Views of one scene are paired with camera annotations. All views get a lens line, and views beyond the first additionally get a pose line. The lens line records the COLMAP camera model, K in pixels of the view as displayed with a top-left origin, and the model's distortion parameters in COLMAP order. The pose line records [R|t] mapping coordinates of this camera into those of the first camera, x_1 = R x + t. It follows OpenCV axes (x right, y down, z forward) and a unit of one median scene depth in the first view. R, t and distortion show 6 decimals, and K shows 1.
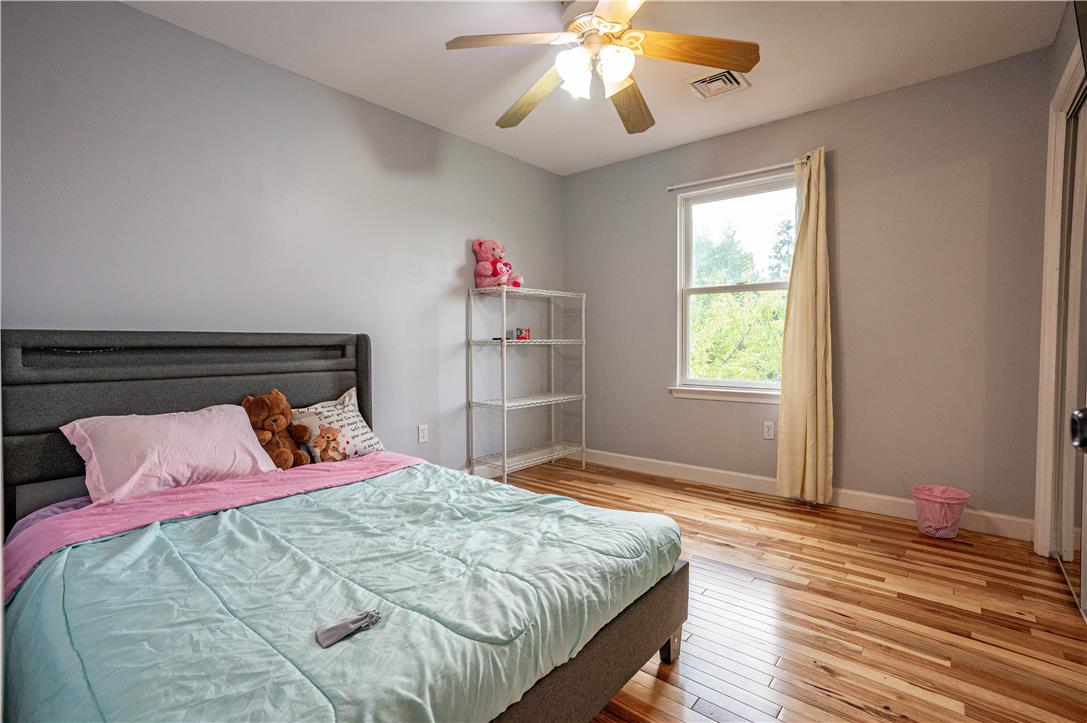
lens RADIAL K [[496.6, 0, 543.4], [0, 496.6, 359.1], [0, 0, 1]] dist [-0.085320, 0.044588]
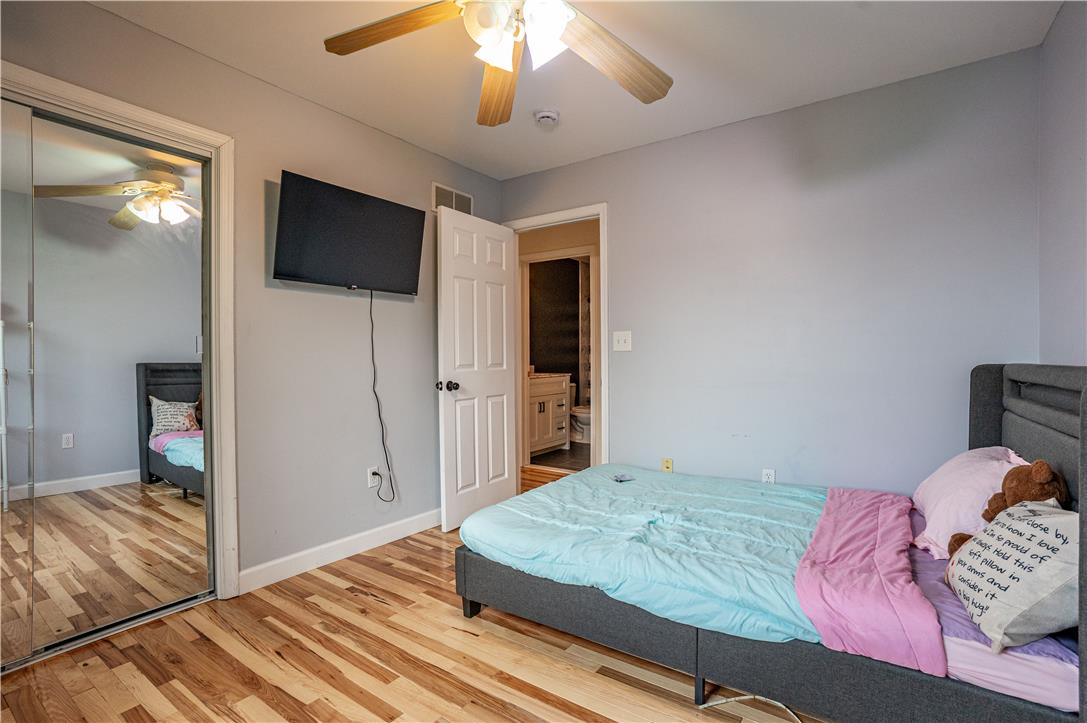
lens RADIAL K [[496.6, 0, 543.4], [0, 496.6, 359.1], [0, 0, 1]] dist [-0.085320, 0.044588]
pose [[-0.996014, 0.005827, -0.089005, 0.093912], [0.003072, 0.999513, 0.031054, -0.066441], [0.089143, 0.030657, -0.995547, 1.199029]]
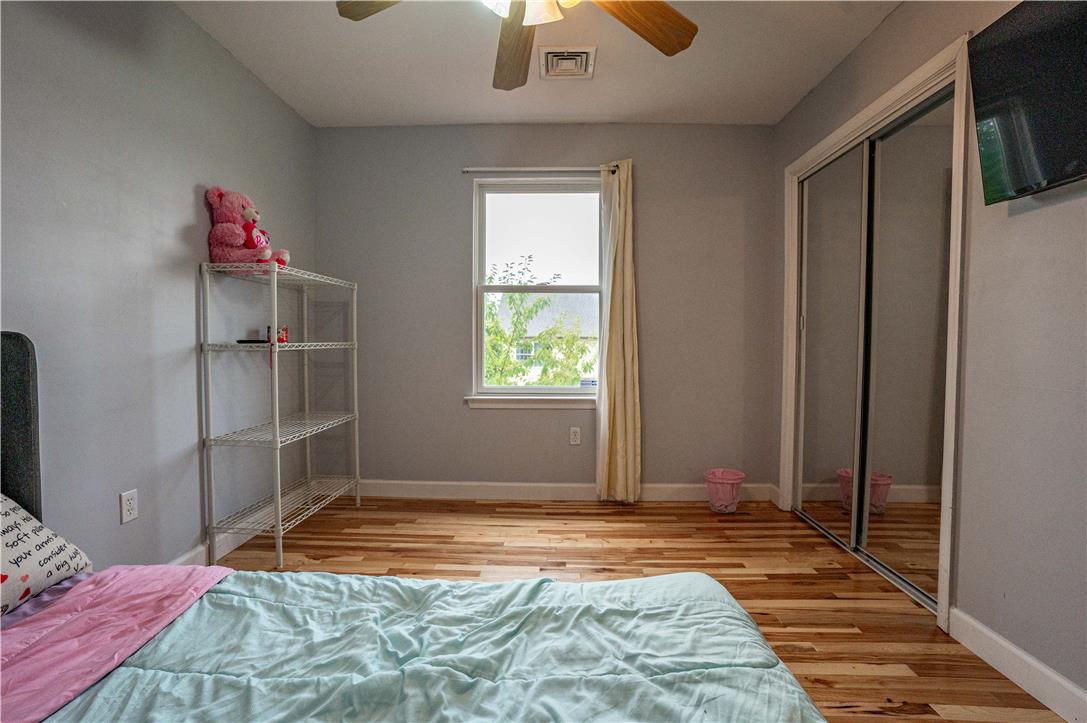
lens RADIAL K [[496.6, 0, 543.4], [0, 496.6, 359.1], [0, 0, 1]] dist [-0.085320, 0.044588]
pose [[0.781148, -0.016791, 0.624120, -0.227895], [0.014728, 0.999856, 0.008467, -0.019512], [-0.624172, 0.002578, 0.781282, 0.283027]]
